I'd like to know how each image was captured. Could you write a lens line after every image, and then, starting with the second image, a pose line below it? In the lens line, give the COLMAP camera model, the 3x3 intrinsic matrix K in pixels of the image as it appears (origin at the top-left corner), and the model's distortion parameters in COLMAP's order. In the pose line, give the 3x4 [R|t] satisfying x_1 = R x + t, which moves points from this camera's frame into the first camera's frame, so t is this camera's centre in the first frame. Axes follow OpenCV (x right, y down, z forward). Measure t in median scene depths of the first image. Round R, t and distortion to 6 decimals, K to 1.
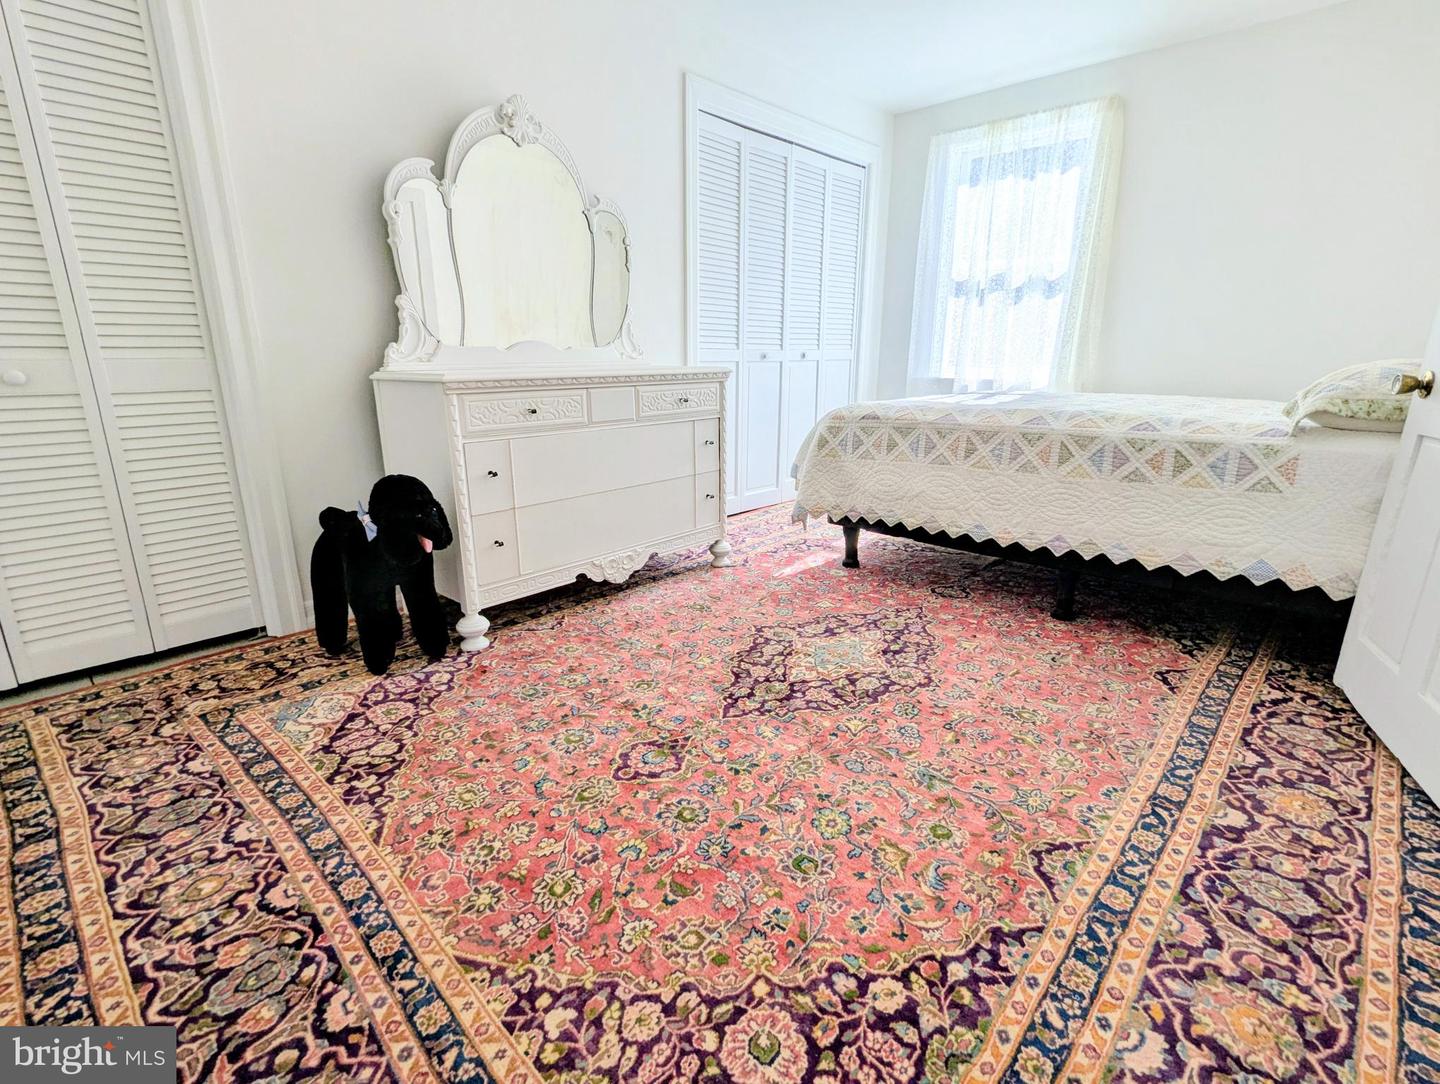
lens RADIAL K [[712.1, 0, 725.5], [0, 712.1, 538.5], [0, 0, 1]] dist [-0.002589, 0.007016]
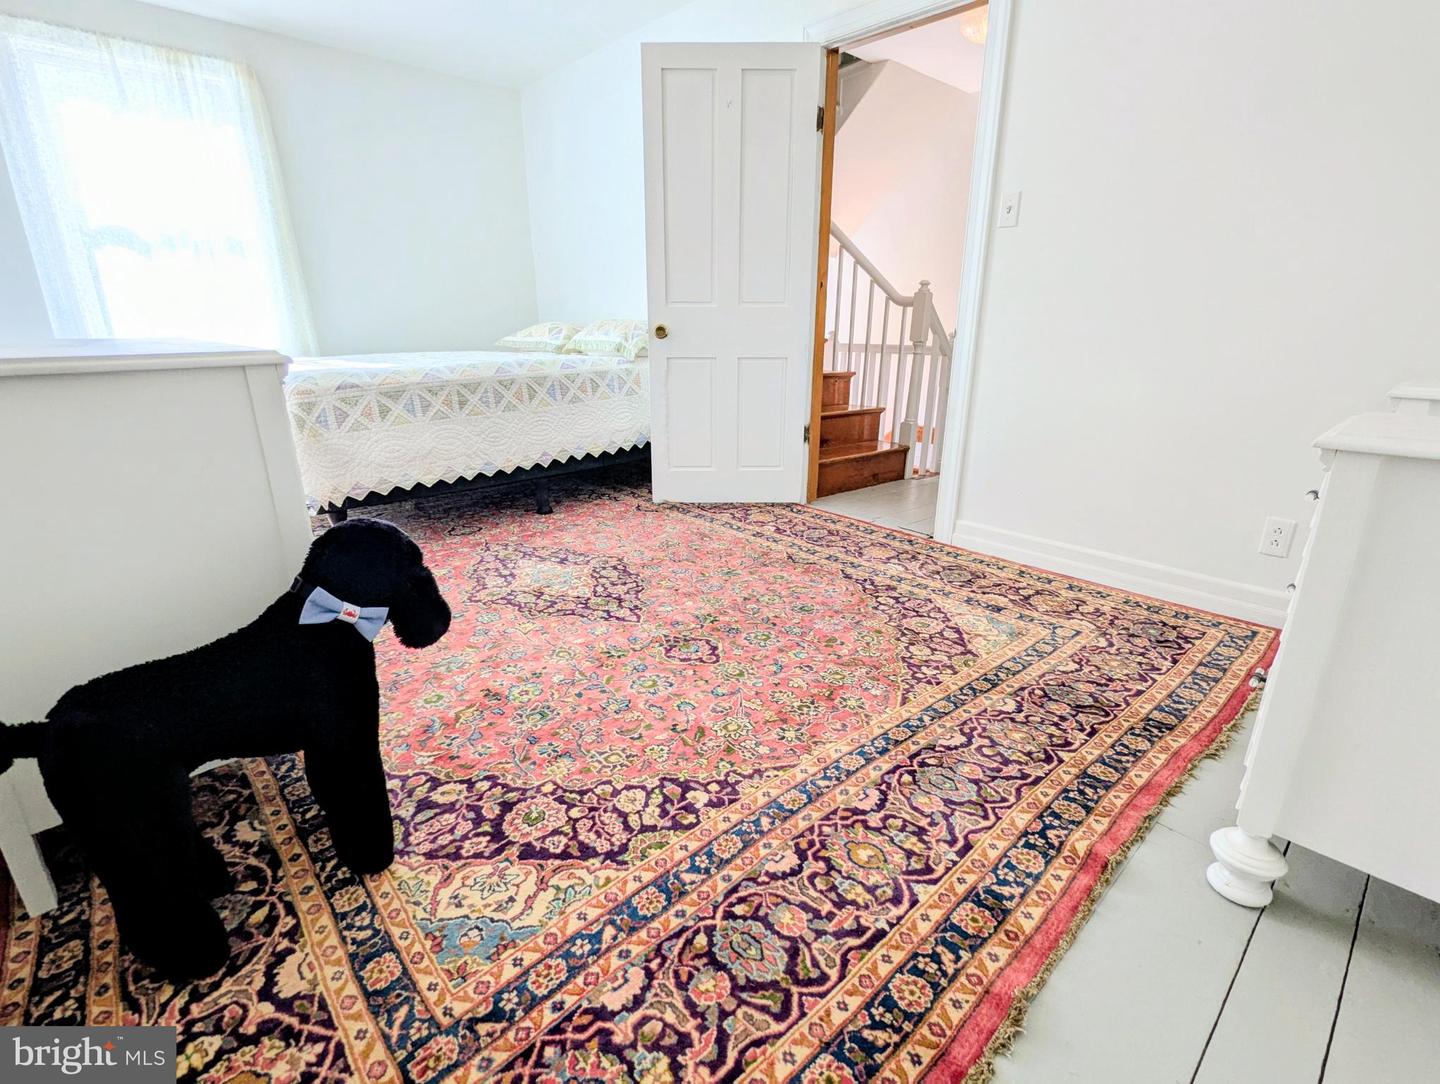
lens RADIAL K [[712.1, 0, 725.5], [0, 712.1, 538.5], [0, 0, 1]] dist [-0.002589, 0.007016]
pose [[0.043556, -0.293722, 0.954898, -1.272345], [0.259396, 0.926350, 0.273109, -0.194418], [-0.964788, 0.235801, 0.116539, 0.795585]]
